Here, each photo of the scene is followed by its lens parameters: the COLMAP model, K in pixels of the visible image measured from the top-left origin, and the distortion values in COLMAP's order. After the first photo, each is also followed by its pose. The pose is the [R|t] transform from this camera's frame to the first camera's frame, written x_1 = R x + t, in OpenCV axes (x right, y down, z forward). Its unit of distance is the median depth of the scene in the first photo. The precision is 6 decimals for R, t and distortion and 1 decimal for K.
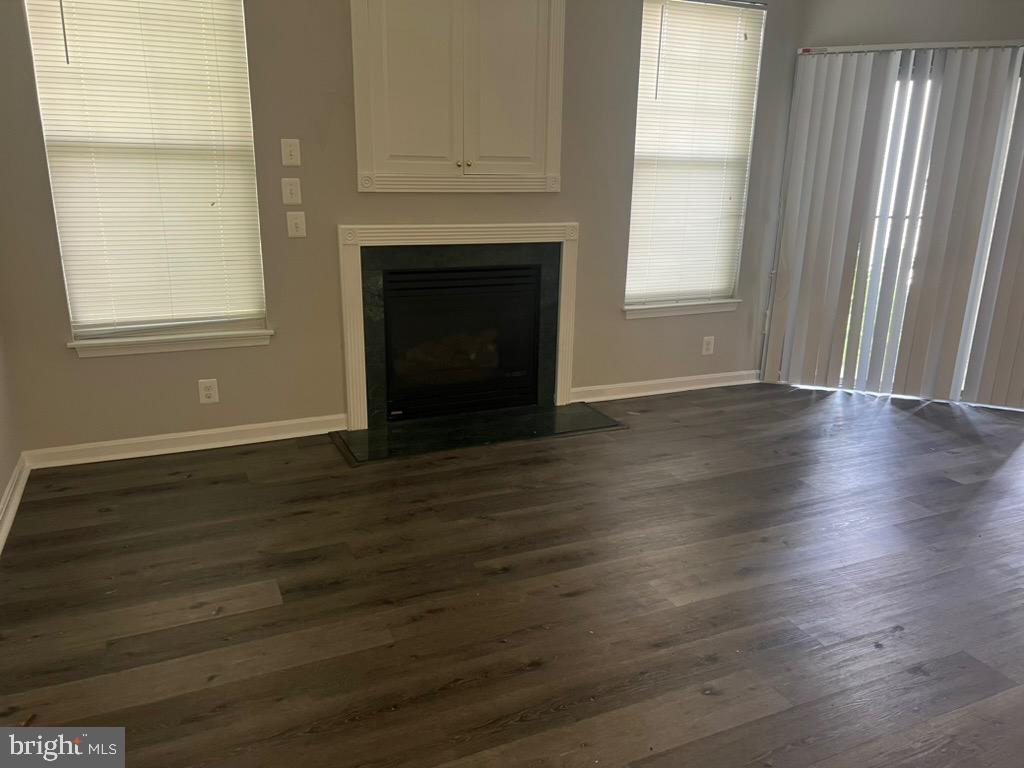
lens RADIAL K [[773.5, 0, 510.4], [0, 773.5, 385.6], [0, 0, 1]] dist [0.064936, -0.074449]
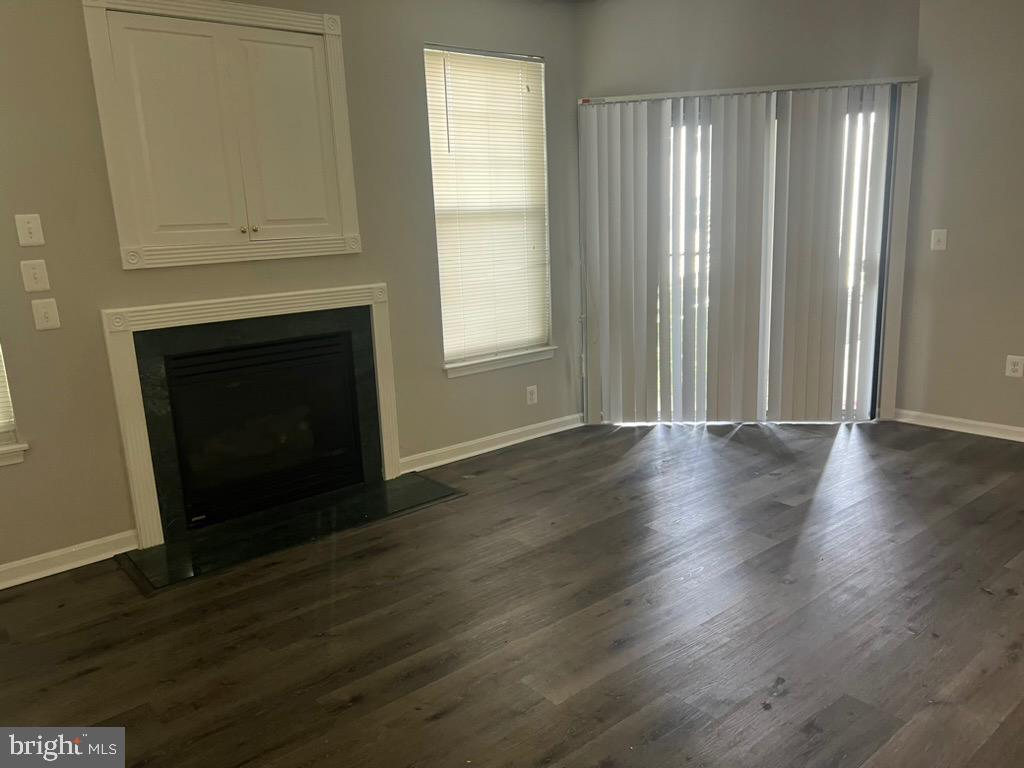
lens RADIAL K [[767.9, 0, 512.3], [0, 767.9, 383.1], [0, 0, 1]] dist [0.081769, -0.115810]
pose [[0.962949, -0.112604, 0.245049, -0.006847], [0.128137, 0.990578, -0.048340, -0.027650], [-0.237297, 0.077949, 0.968305, 0.076314]]
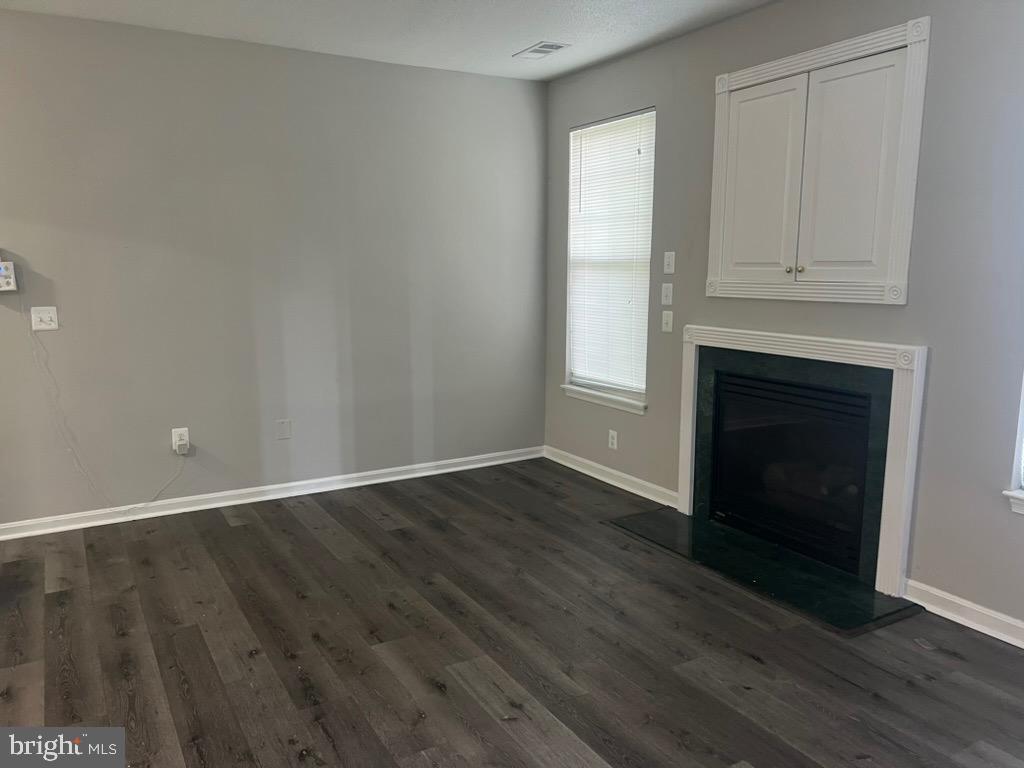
lens RADIAL K [[773.5, 0, 510.4], [0, 773.5, 385.6], [0, 0, 1]] dist [0.064936, -0.074449]
pose [[0.107350, 0.139294, -0.984415, 0.805316], [-0.268958, 0.957287, 0.106126, -0.159932], [0.957151, 0.253374, 0.140229, 0.577807]]
